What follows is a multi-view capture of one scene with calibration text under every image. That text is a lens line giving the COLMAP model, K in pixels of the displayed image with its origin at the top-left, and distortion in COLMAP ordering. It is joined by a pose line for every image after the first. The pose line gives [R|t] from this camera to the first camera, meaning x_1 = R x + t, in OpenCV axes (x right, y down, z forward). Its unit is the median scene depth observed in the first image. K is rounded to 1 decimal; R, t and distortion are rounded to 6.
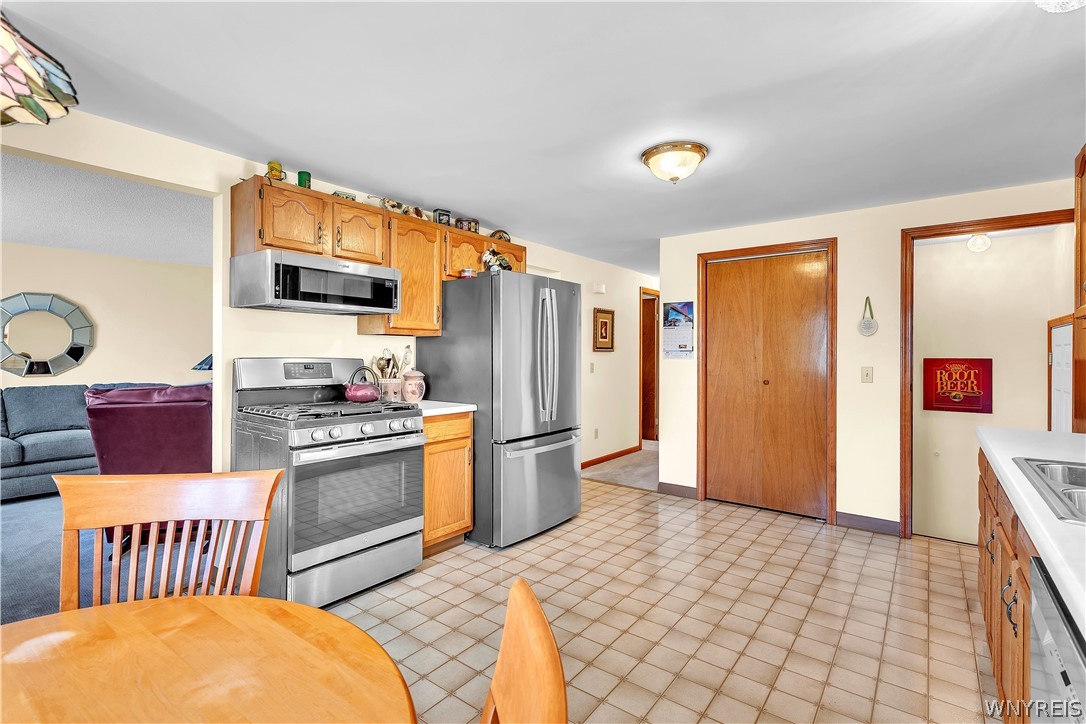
lens RADIAL K [[498.9, 0, 537.1], [0, 498.9, 356.2], [0, 0, 1]] dist [0.003745, 0.000206]
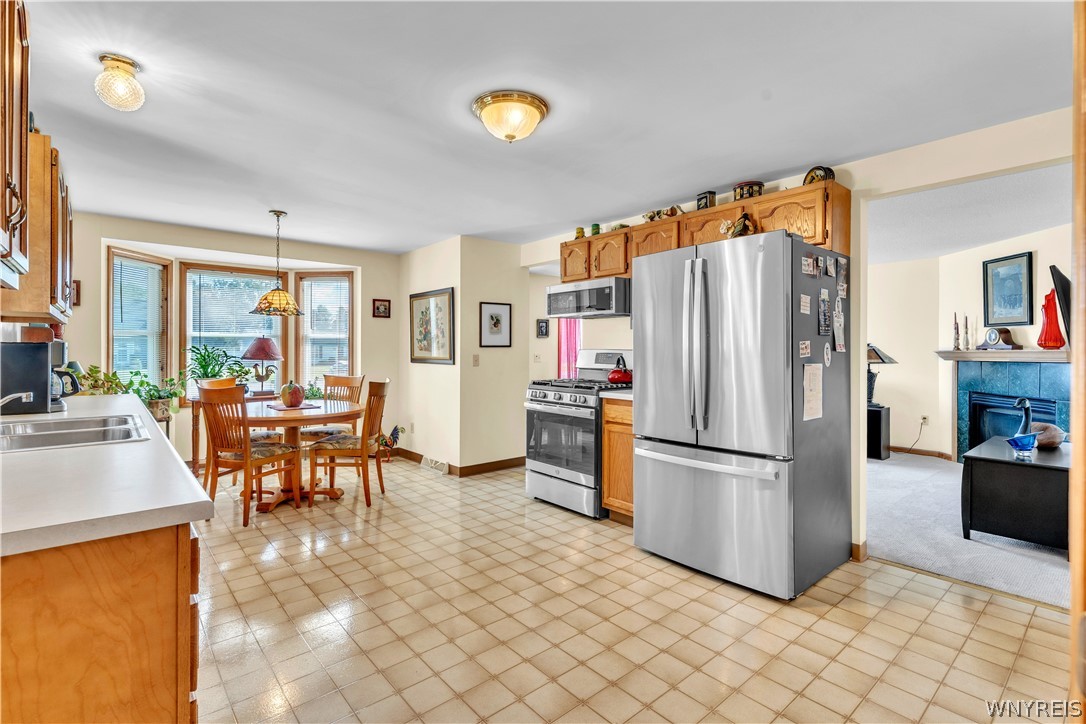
lens RADIAL K [[498.9, 0, 537.4], [0, 498.9, 353.7], [0, 0, 1]] dist [0.003745, 0.000206]
pose [[-0.197447, -0.001098, -0.980313, 0.958634], [-0.004209, 0.999991, -0.000272, 0.015984], [0.980305, 0.004072, -0.197450, 1.055542]]
